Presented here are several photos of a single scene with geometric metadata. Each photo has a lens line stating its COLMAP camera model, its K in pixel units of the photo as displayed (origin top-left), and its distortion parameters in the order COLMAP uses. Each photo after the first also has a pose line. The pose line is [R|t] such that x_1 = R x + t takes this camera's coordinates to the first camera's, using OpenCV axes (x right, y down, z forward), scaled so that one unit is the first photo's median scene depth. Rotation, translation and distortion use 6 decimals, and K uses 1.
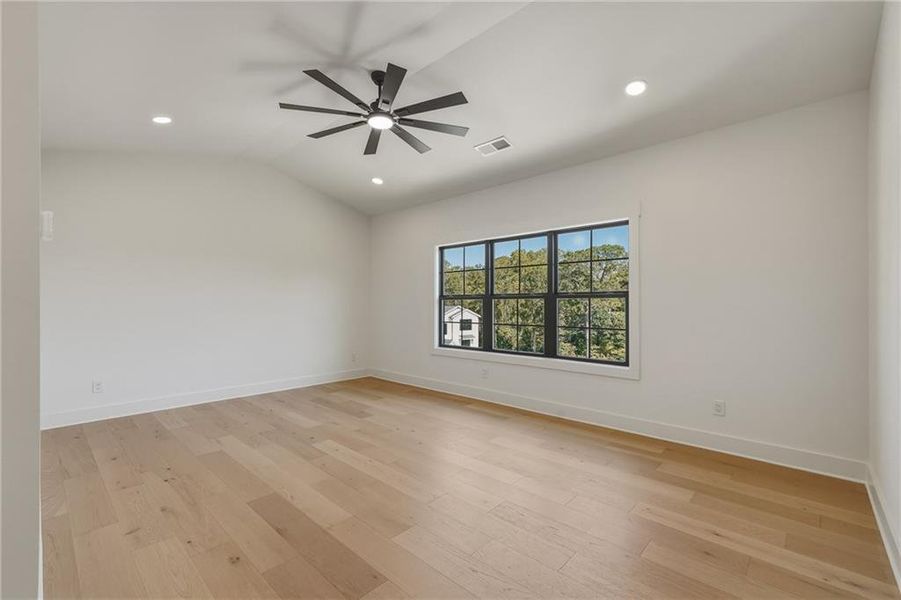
lens RADIAL K [[402.1, 0, 453.2], [0, 402.1, 293.3], [0, 0, 1]] dist [-0.001172, -0.000072]
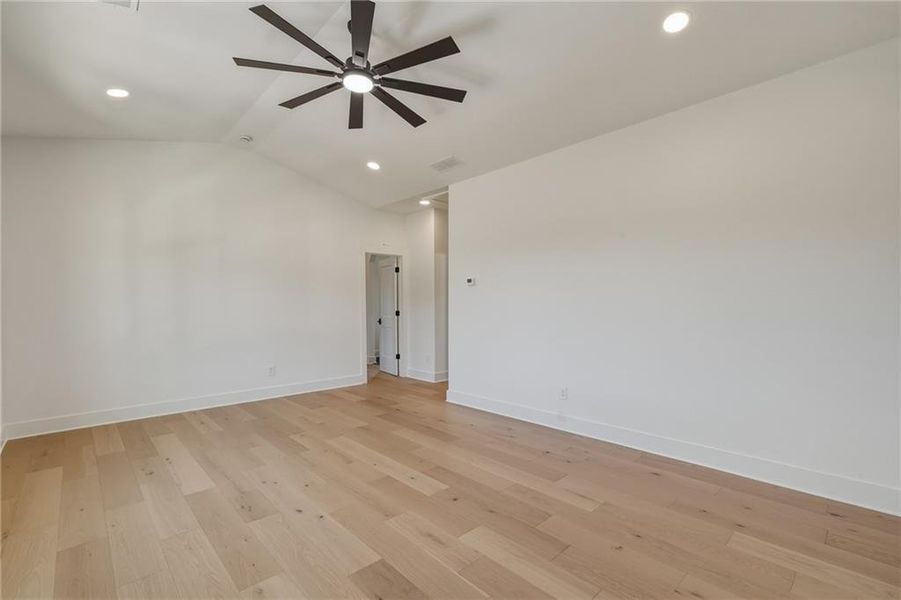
lens RADIAL K [[402.1, 0, 453.2], [0, 402.1, 293.3], [0, 0, 1]] dist [-0.001172, -0.000072]
pose [[-0.998577, 0.002648, 0.053266, -0.410565], [0.001549, 0.999785, -0.020667, 0.022070], [-0.053310, -0.020555, -0.998366, 1.798391]]
